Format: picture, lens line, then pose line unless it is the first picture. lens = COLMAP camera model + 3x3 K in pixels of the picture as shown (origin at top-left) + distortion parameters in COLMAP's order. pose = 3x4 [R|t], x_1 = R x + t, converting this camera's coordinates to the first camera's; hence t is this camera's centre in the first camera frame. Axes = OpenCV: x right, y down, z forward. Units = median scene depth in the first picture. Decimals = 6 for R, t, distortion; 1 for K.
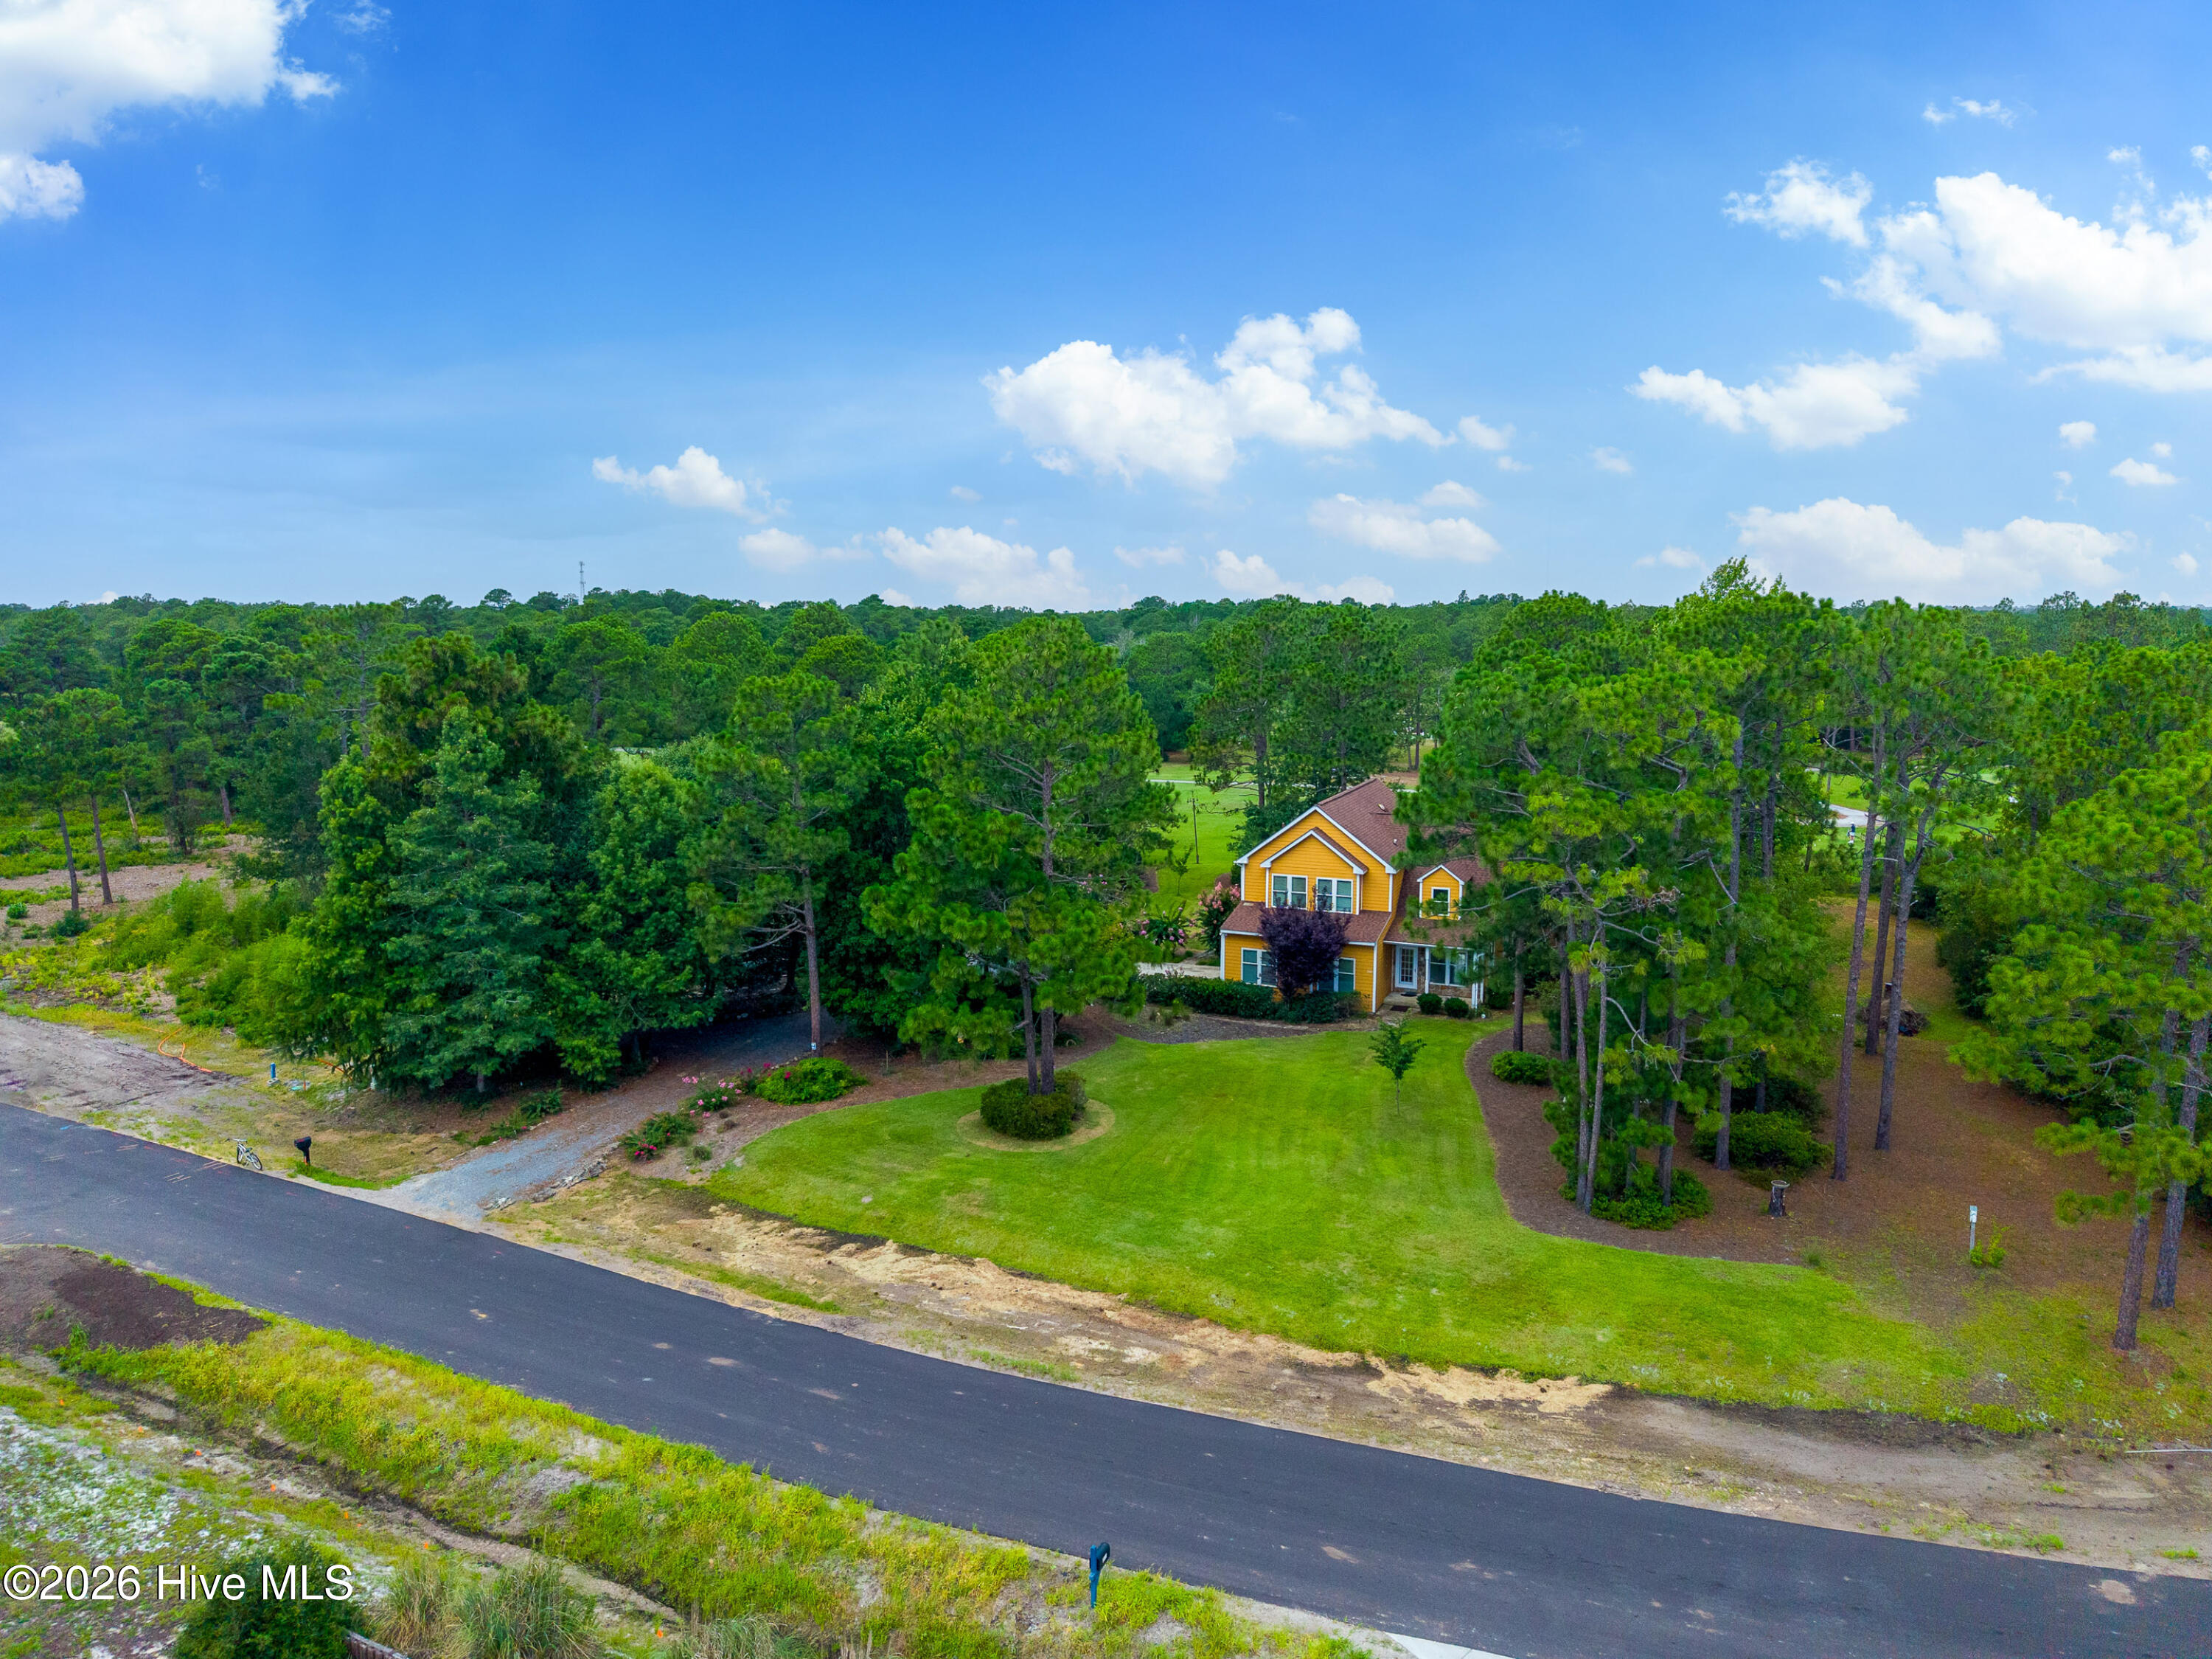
lens RADIAL K [[1569.1, 0, 1089.7], [0, 1569.1, 733.3], [0, 0, 1]] dist [0.066920, -0.083806]
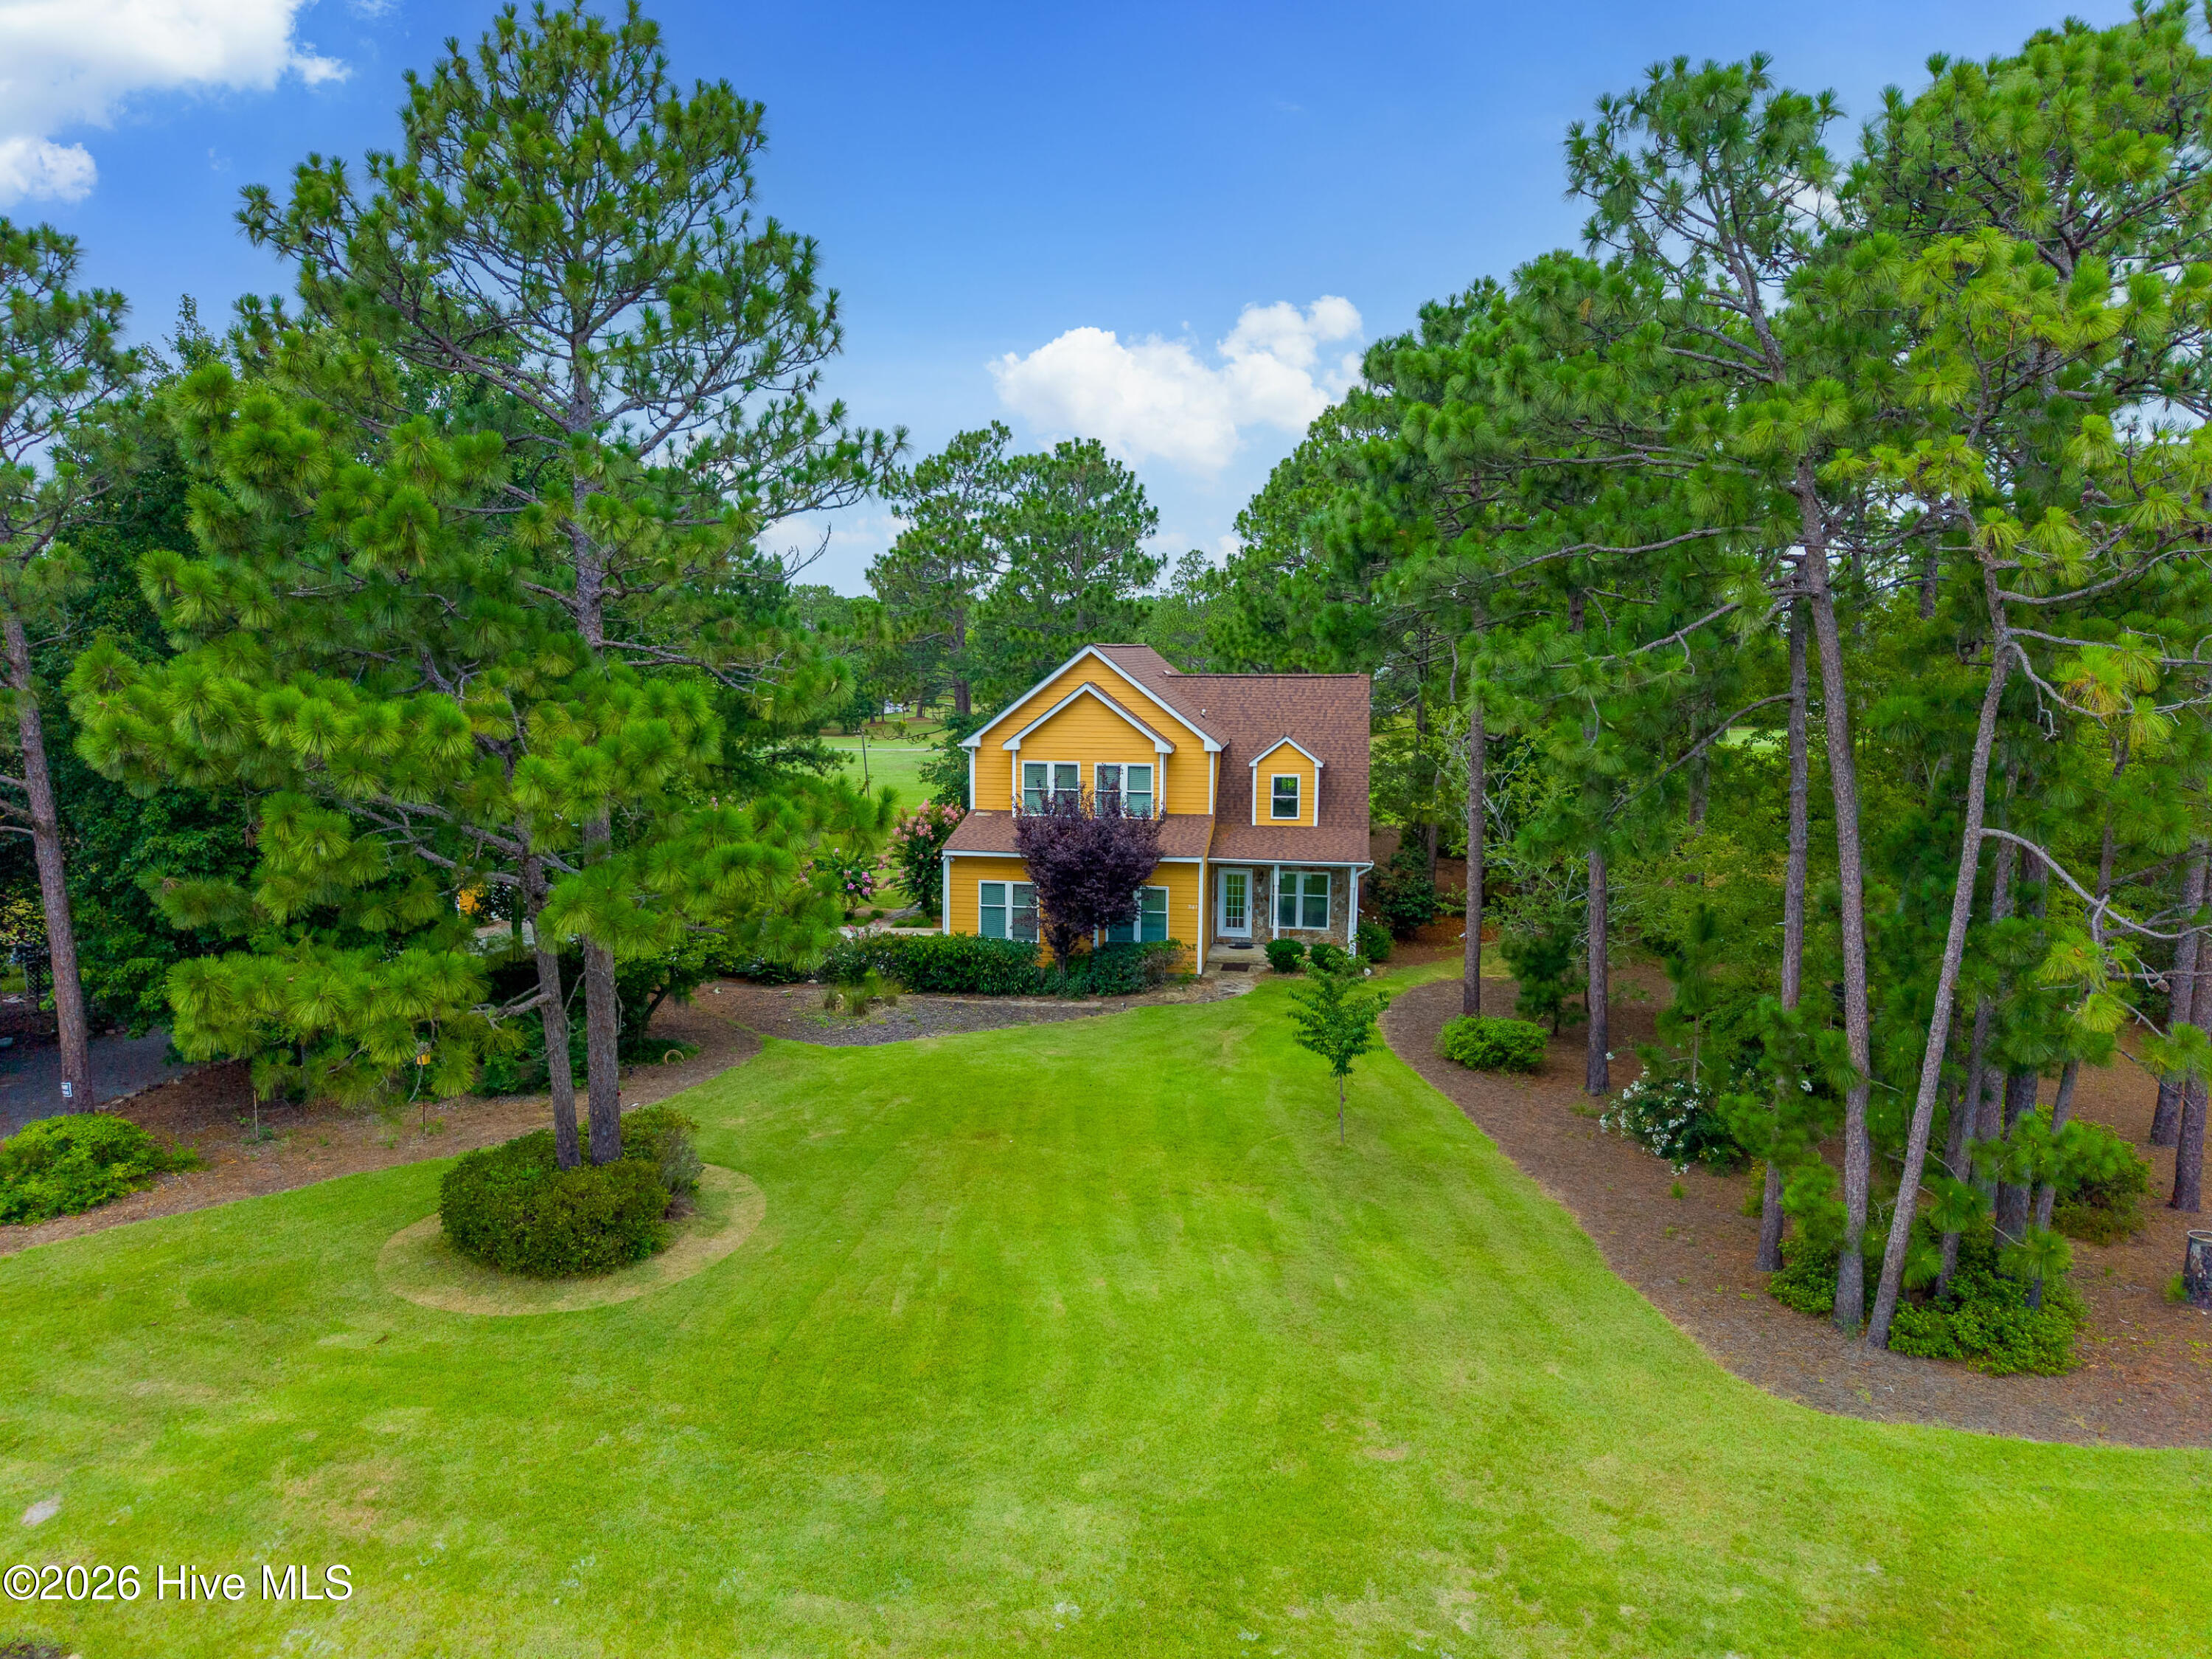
lens RADIAL K [[1535.0, 0, 1078.5], [0, 1535.0, 784.0], [0, 0, 1]] dist [0.001376, -0.005721]
pose [[0.974420, -0.021622, 0.223693, 0.008175], [0.019837, 0.999751, 0.010225, 0.133238], [-0.223858, -0.005526, 0.974606, 0.604969]]
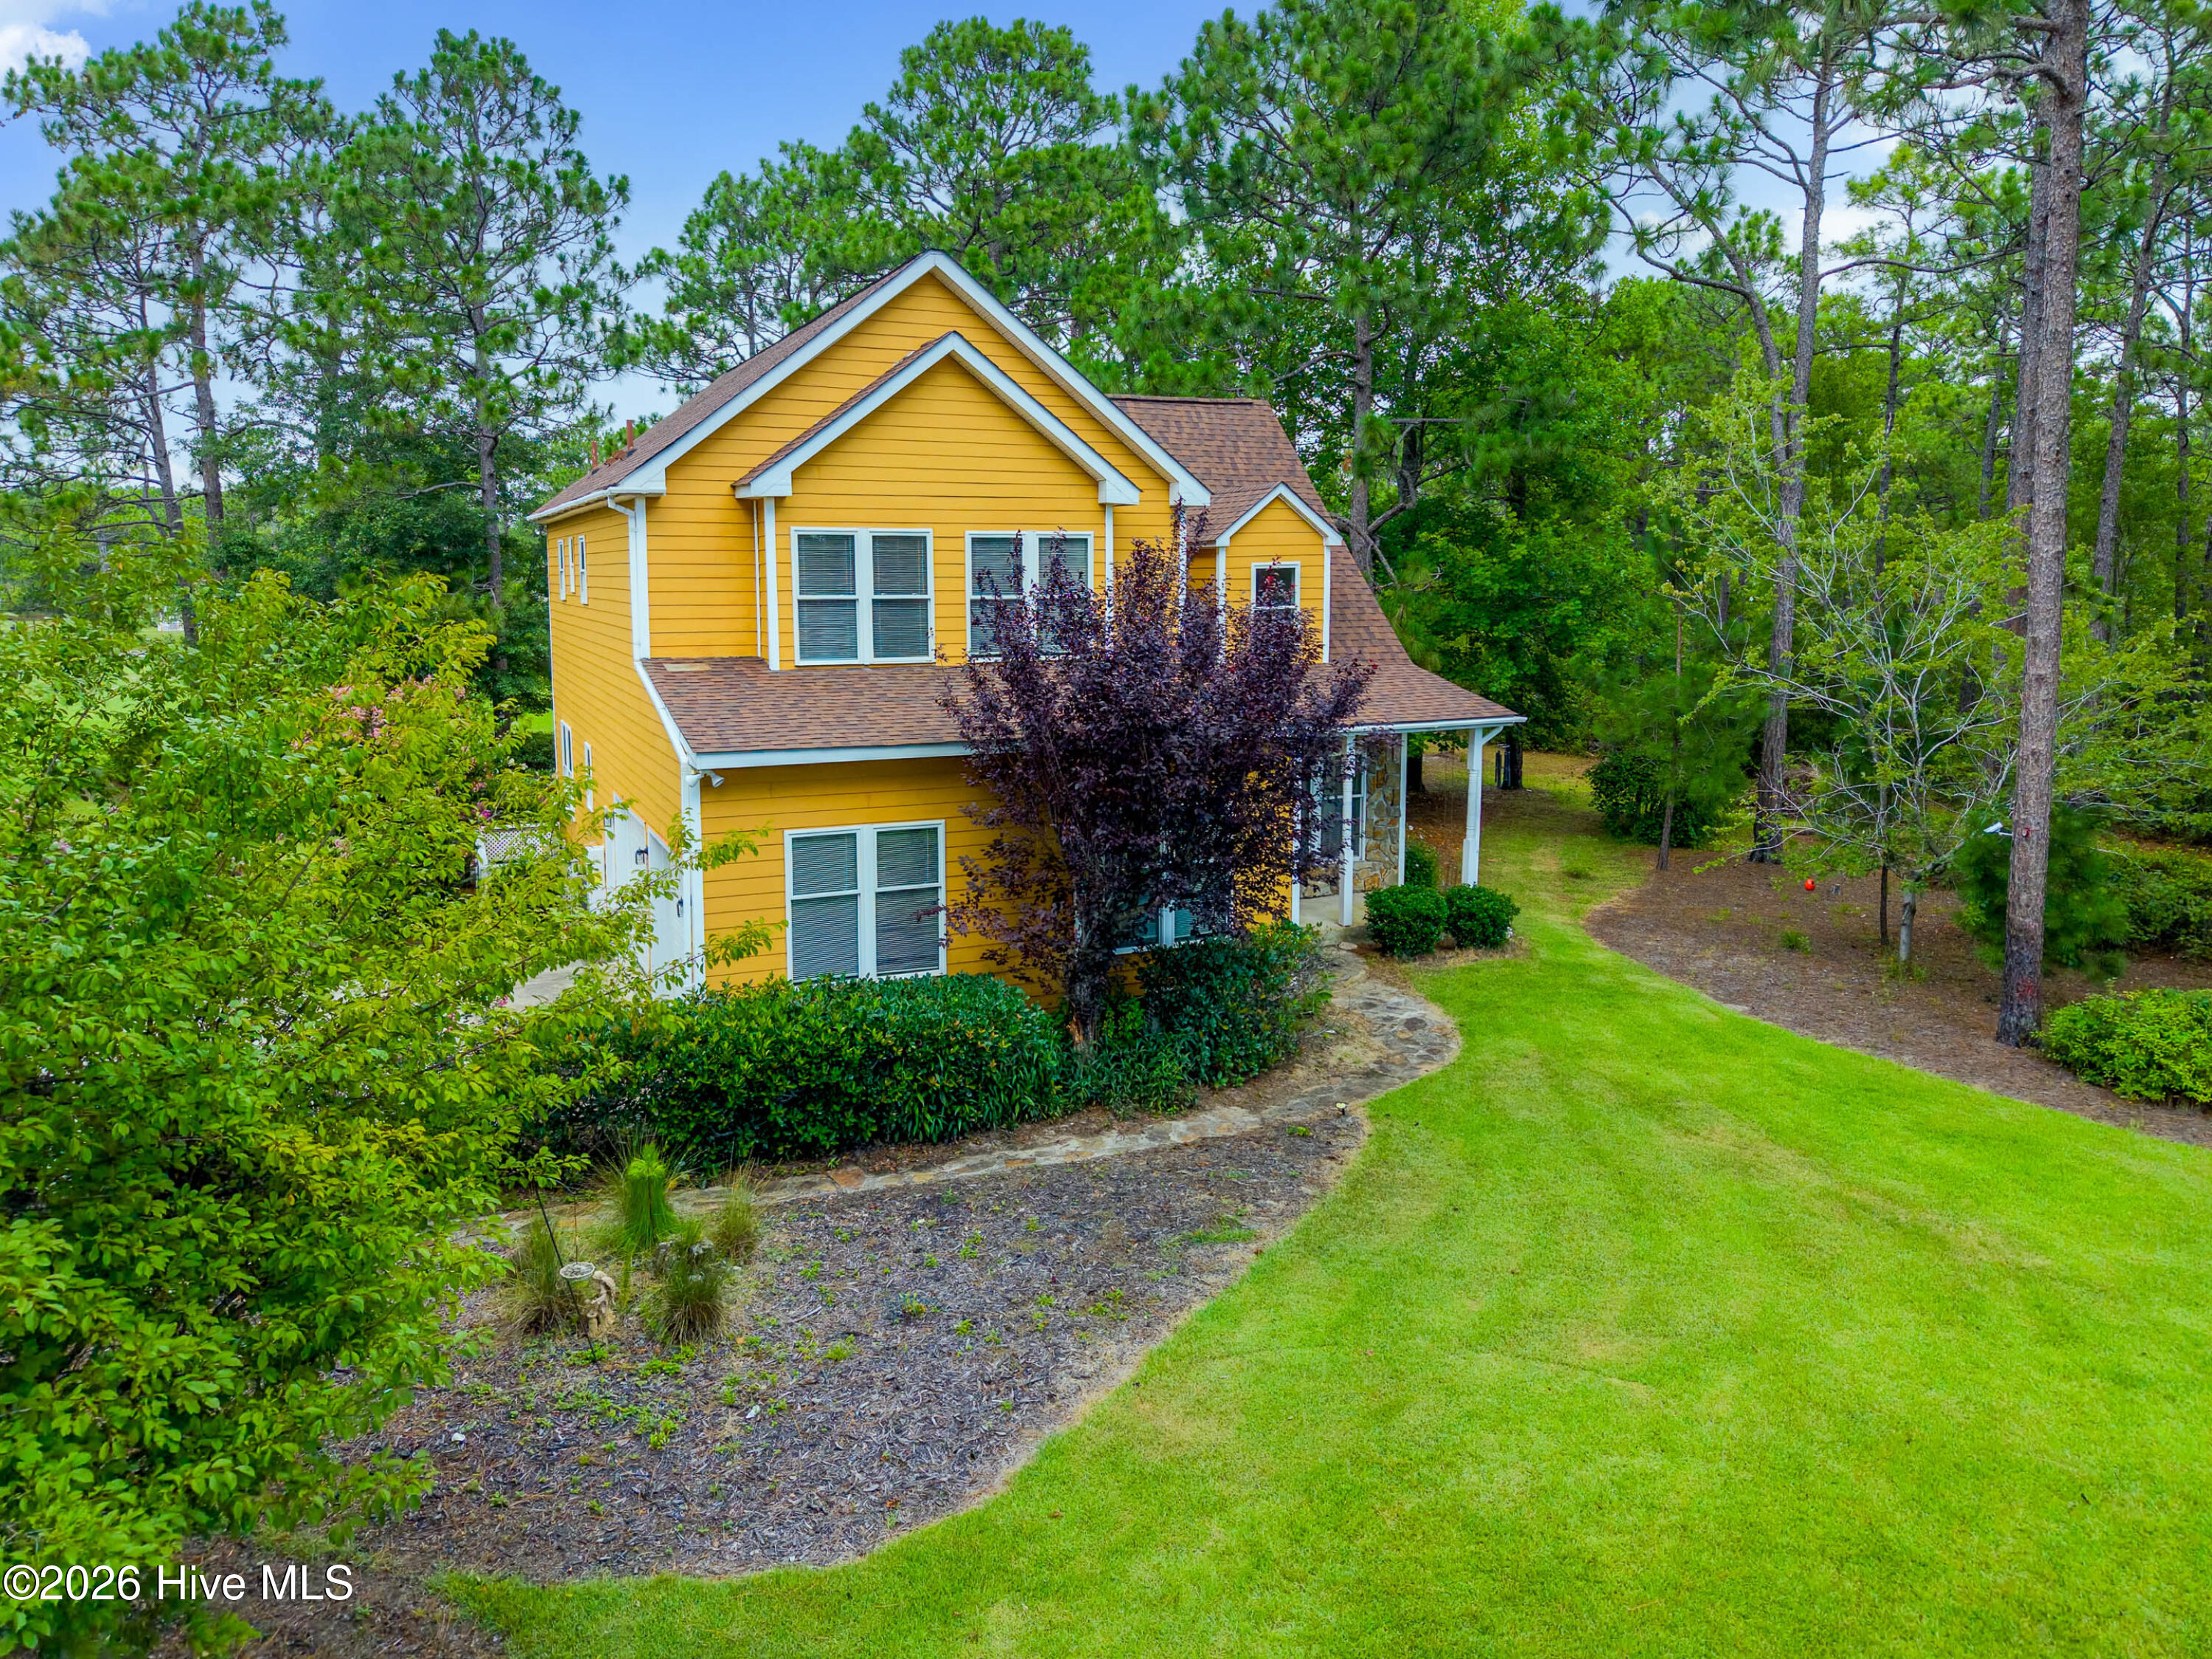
lens RADIAL K [[1535.0, 0, 1078.5], [0, 1535.0, 784.0], [0, 0, 1]] dist [0.001376, -0.005721]
pose [[0.697540, -0.106009, 0.708661, -0.033709], [0.072707, 0.994363, 0.077180, 0.162996], [-0.712848, -0.002312, 0.701315, 1.148335]]
